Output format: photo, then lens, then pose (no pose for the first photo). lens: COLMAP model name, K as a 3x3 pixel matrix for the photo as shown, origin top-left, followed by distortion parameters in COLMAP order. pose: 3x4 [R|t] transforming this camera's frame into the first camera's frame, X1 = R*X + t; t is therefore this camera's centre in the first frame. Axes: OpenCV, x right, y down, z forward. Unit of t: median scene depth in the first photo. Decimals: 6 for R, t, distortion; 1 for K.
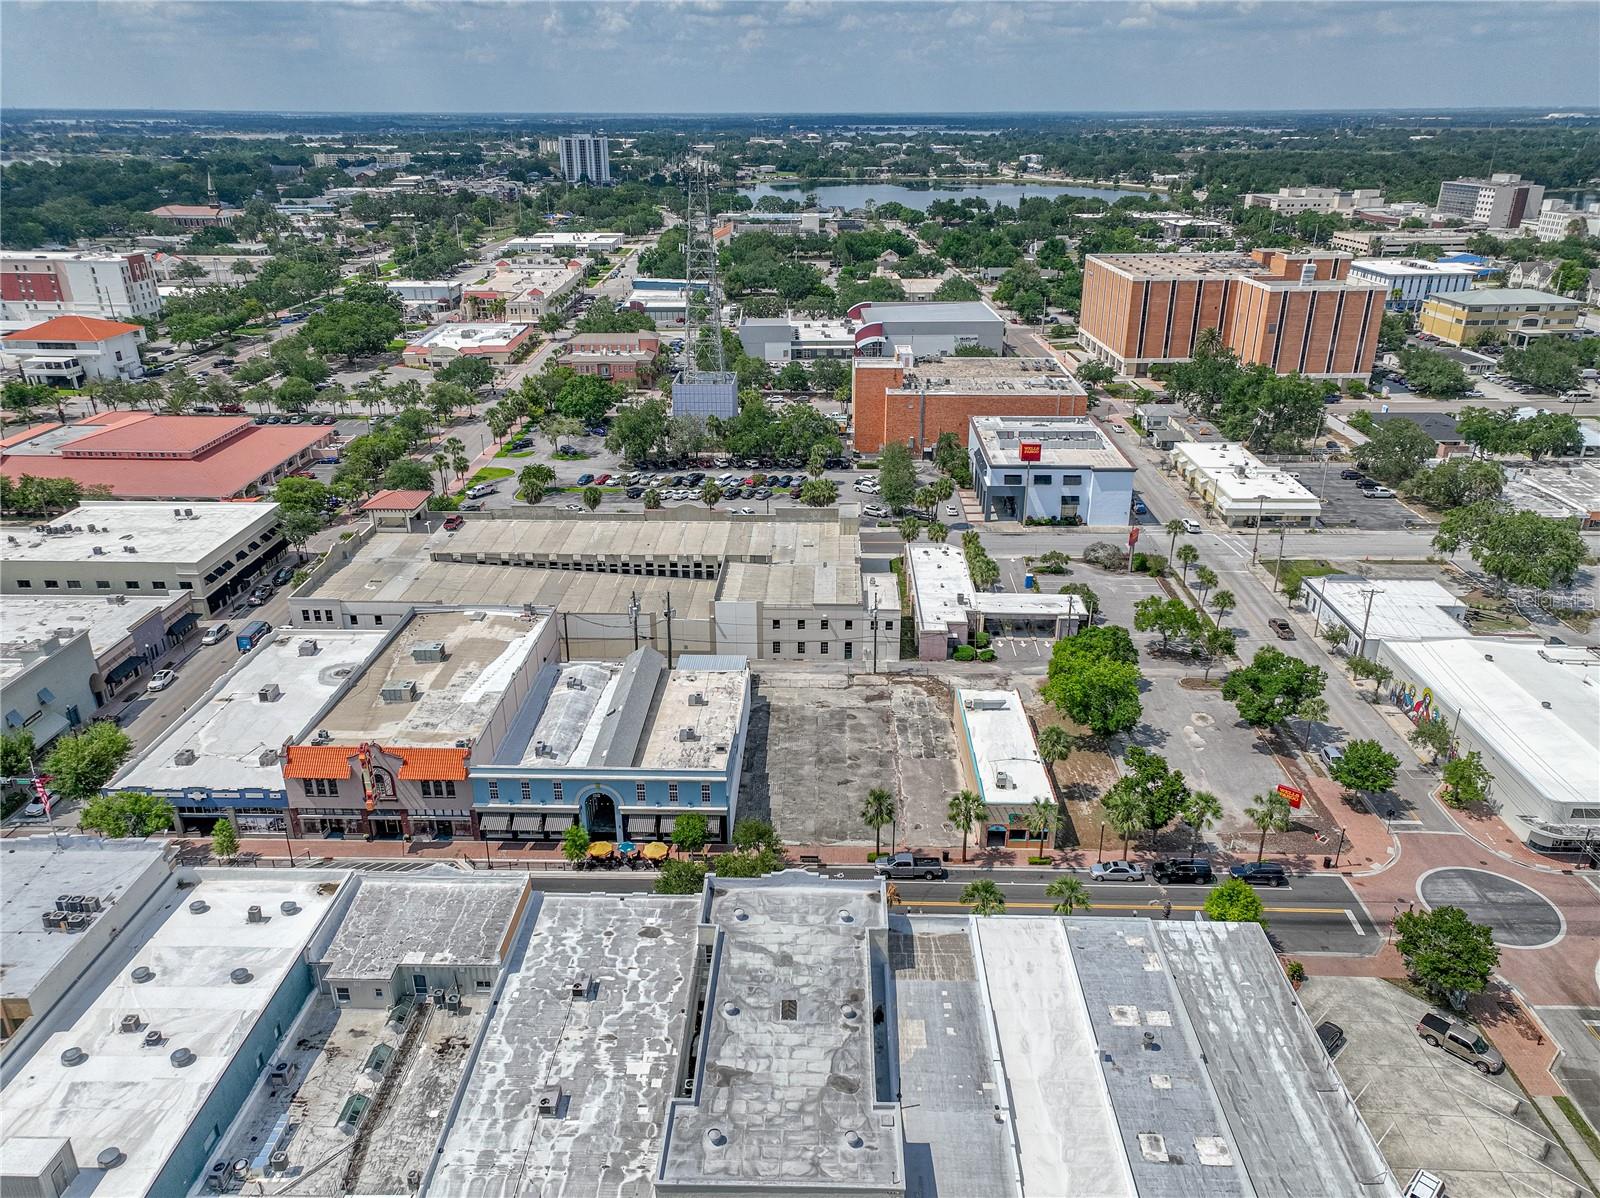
lens RADIAL K [[1146.9, 0, 801.4], [0, 1146.9, 600.4], [0, 0, 1]] dist [0.003518, 0.041506]
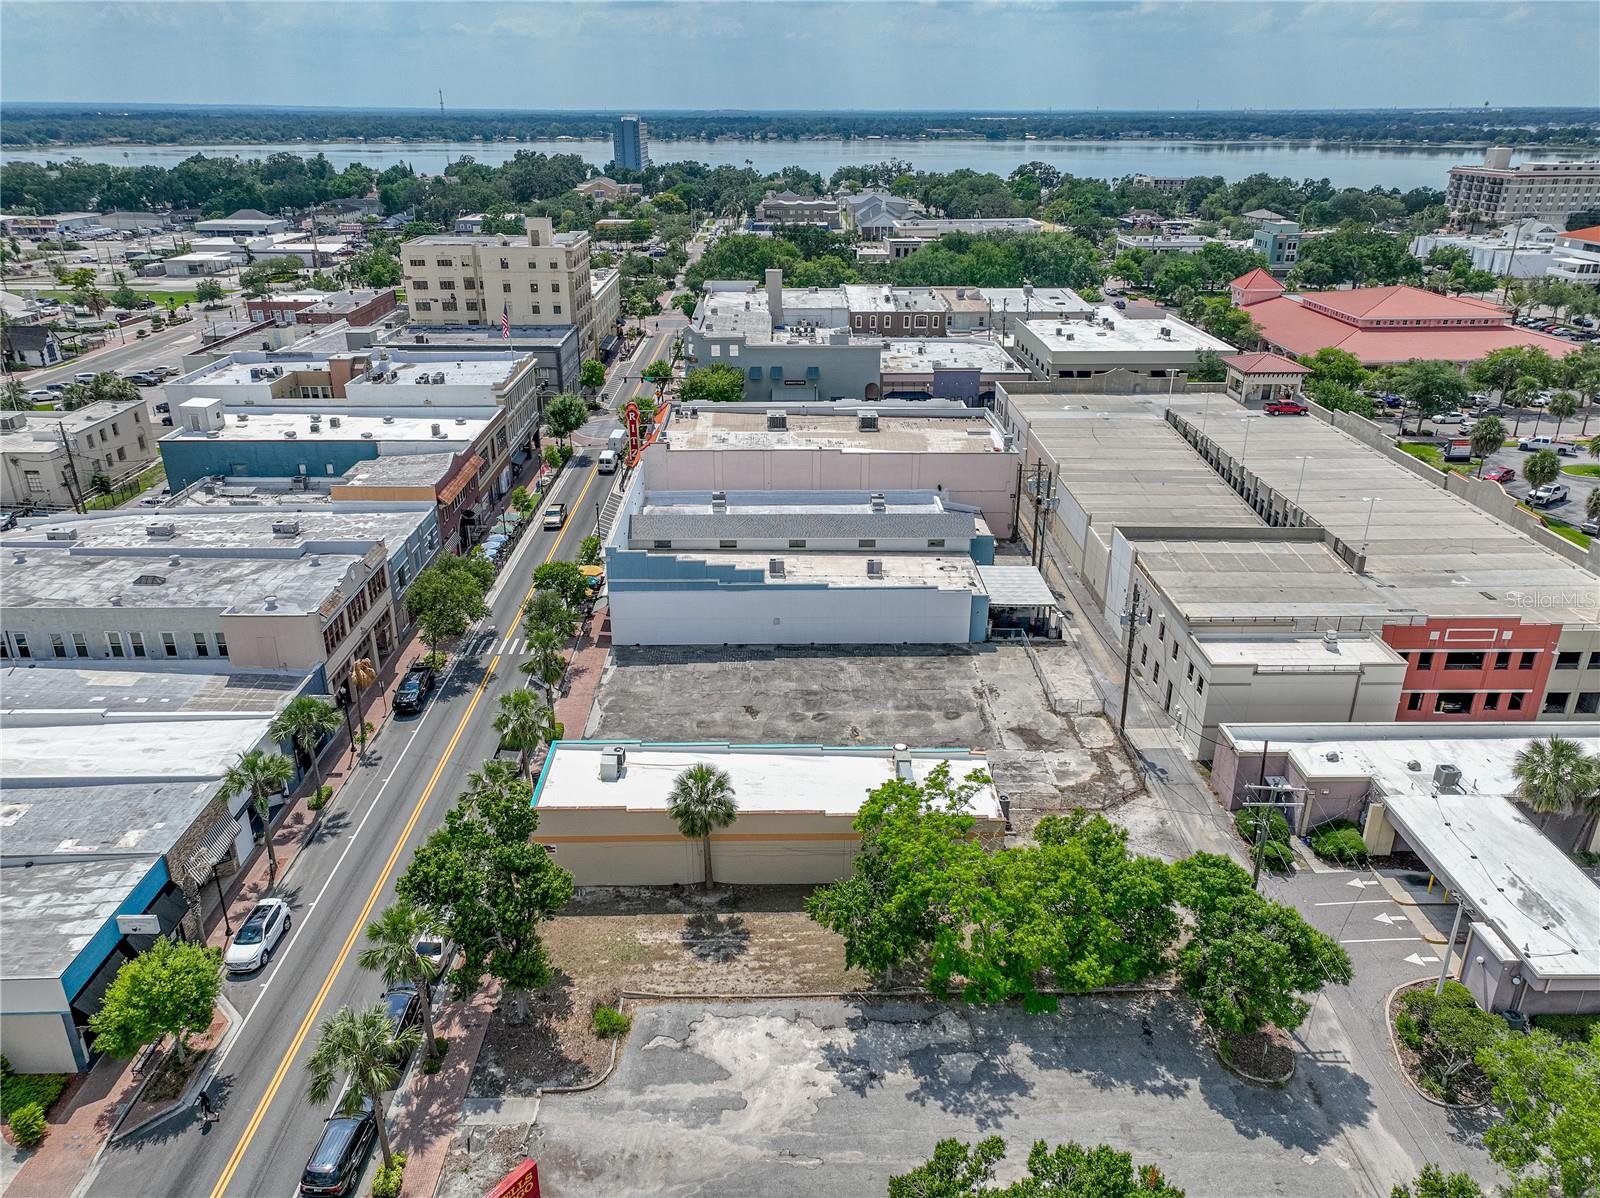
lens RADIAL K [[1158.1, 0, 800.9], [0, 1158.1, 599.6], [0, 0, 1]] dist [-0.000368, 0.045565]
pose [[0.044914, 0.391300, -0.919167, 0.475043], [-0.394307, 0.852334, 0.343581, -0.105788], [0.917881, 0.347002, 0.192574, 0.650207]]
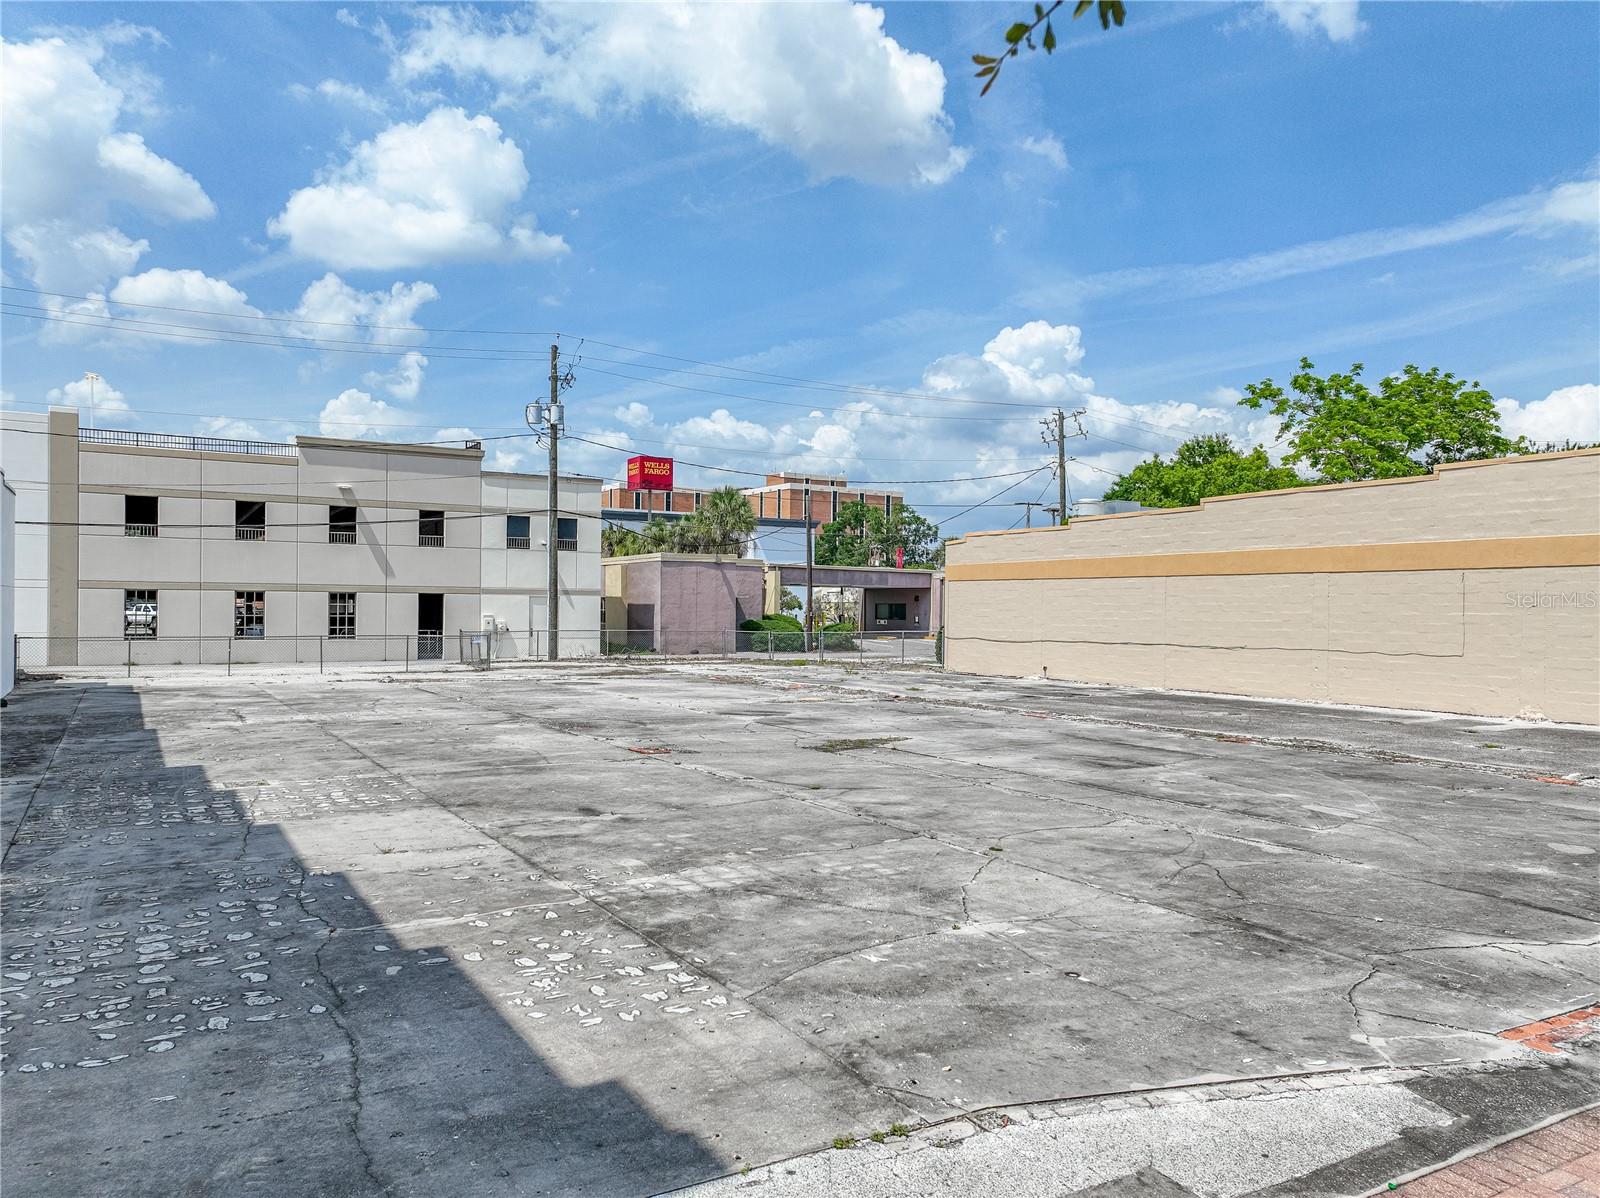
lens RADIAL K [[1158.1, 0, 800.9], [0, 1158.1, 599.6], [0, 0, 1]] dist [-0.000368, 0.045565]
pose [[0.848336, 0.013658, 0.529282, -0.030591], [0.199727, 0.917556, -0.343801, 0.141103], [-0.490342, 0.397371, 0.775668, 0.661801]]
